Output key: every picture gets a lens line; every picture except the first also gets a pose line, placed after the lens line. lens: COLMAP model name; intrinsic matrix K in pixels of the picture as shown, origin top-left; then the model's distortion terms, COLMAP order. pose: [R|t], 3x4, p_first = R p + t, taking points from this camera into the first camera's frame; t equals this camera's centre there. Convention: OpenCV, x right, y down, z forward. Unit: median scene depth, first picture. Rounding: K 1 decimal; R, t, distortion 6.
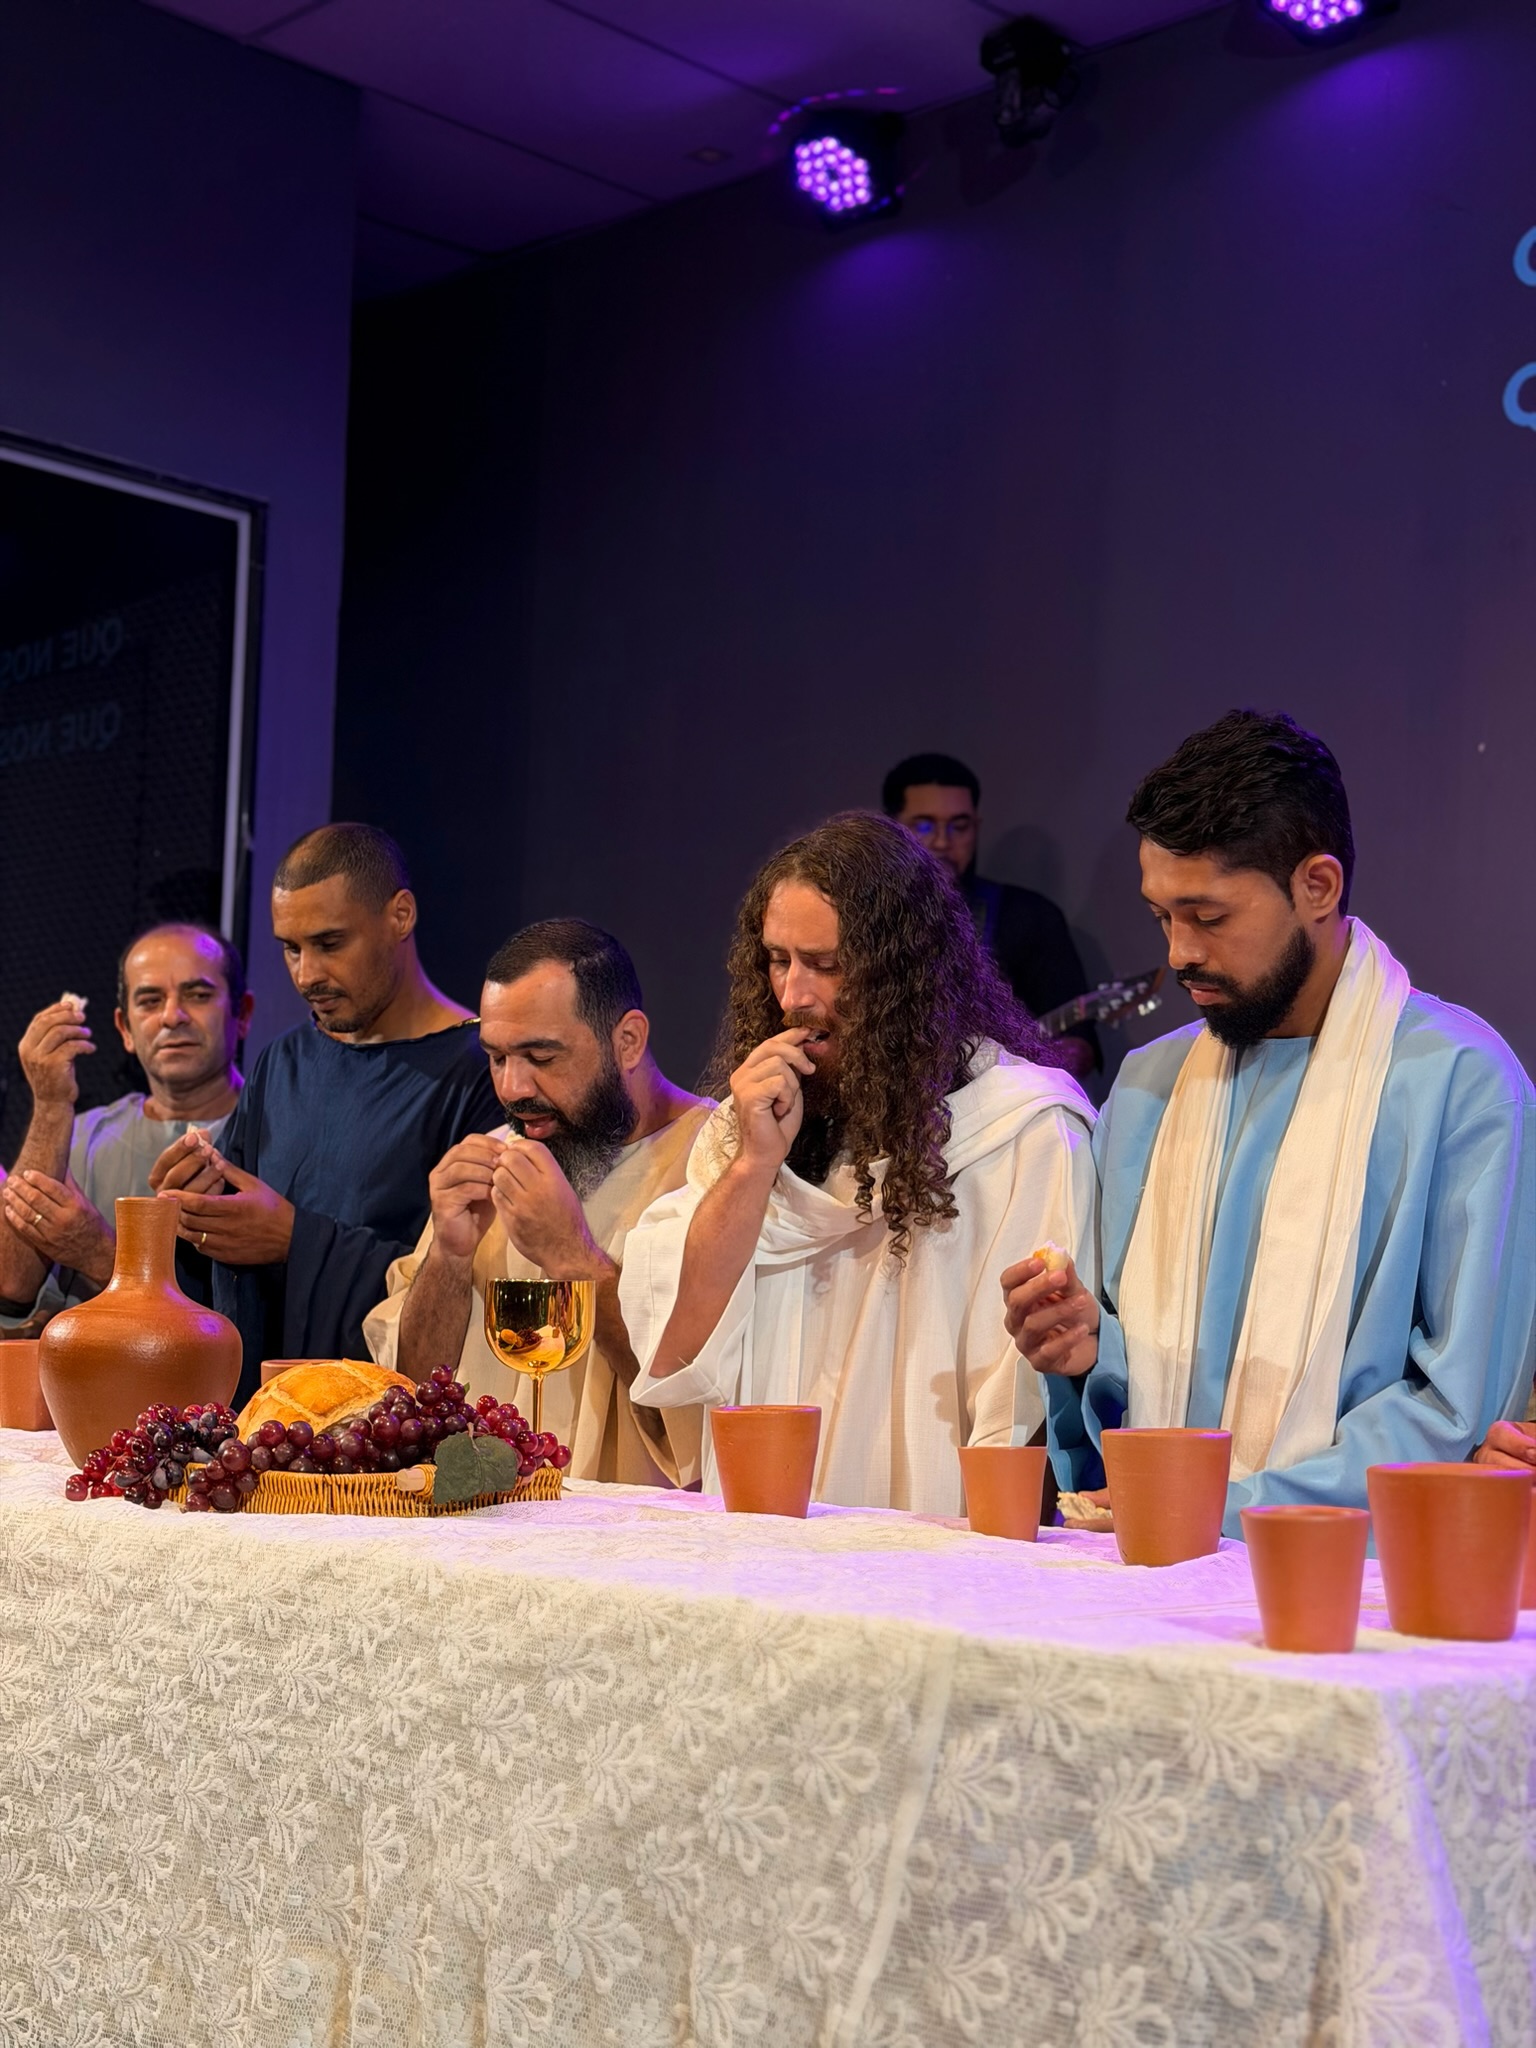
lens RADIAL K [[2873.1, 0, 768.6], [0, 2873.1, 1031.0], [0, 0, 1]] dist [0.086597, 0.000000]
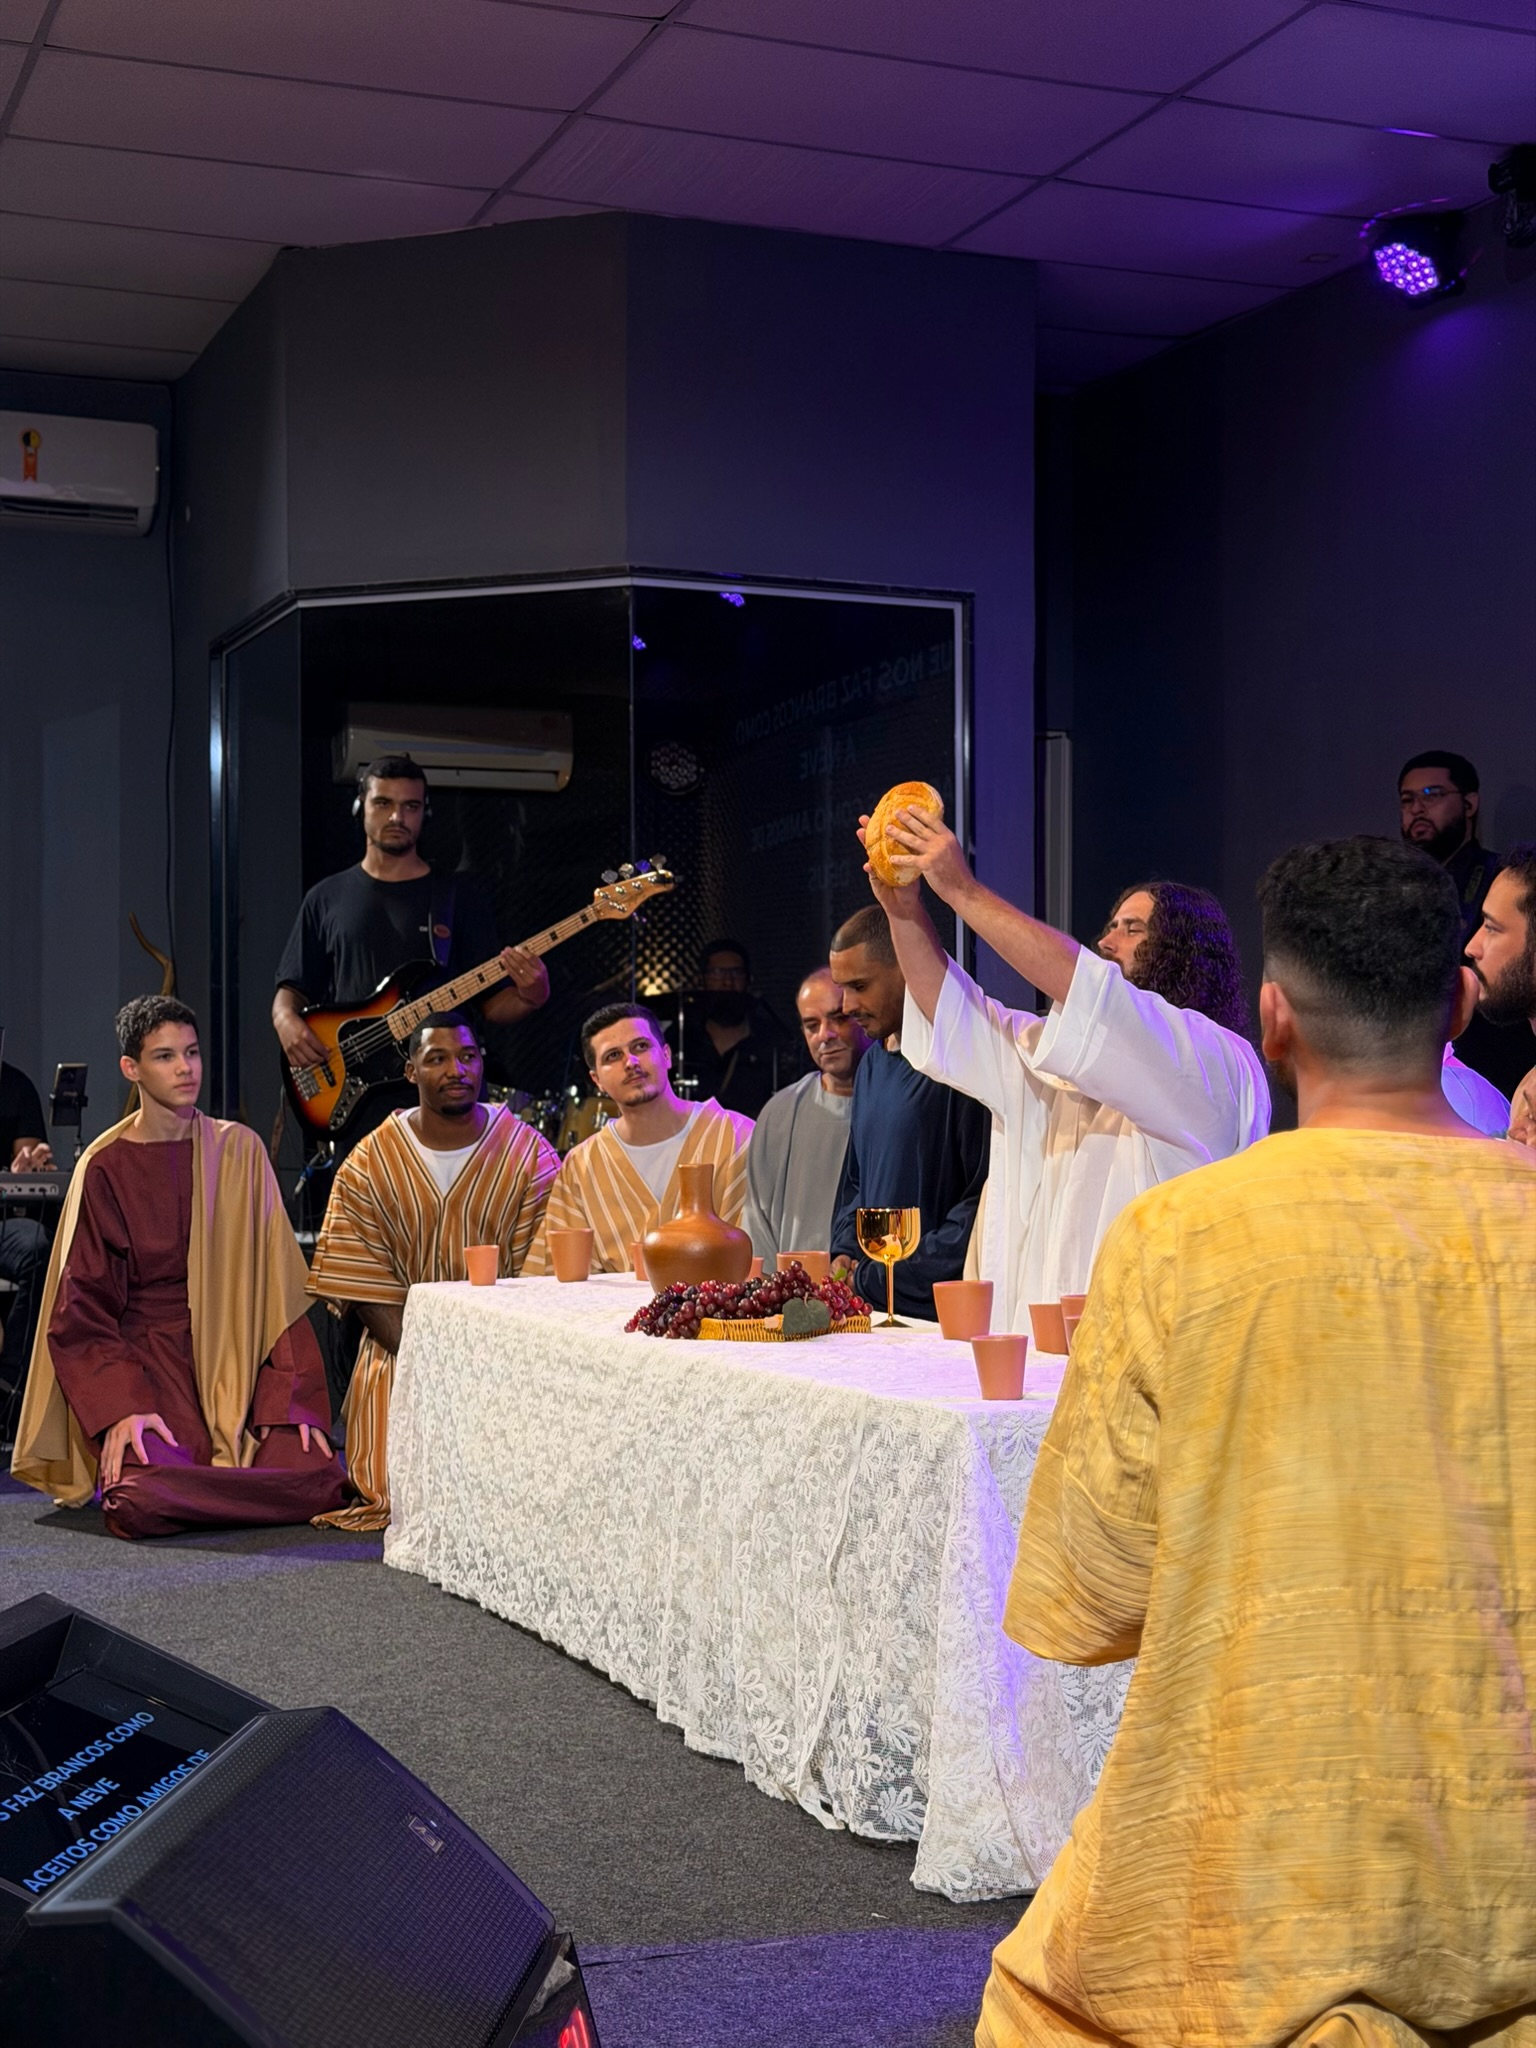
lens RADIAL K [[2873.1, 0, 768.0], [0, 2873.1, 1021.0], [0, 0, 1]] dist [0.086597, 0.000000]
pose [[0.925913, -0.046638, -0.374848, 0.591712], [0.067923, 0.996730, 0.043767, -0.125843], [0.371581, -0.065985, 0.926053, -0.744826]]
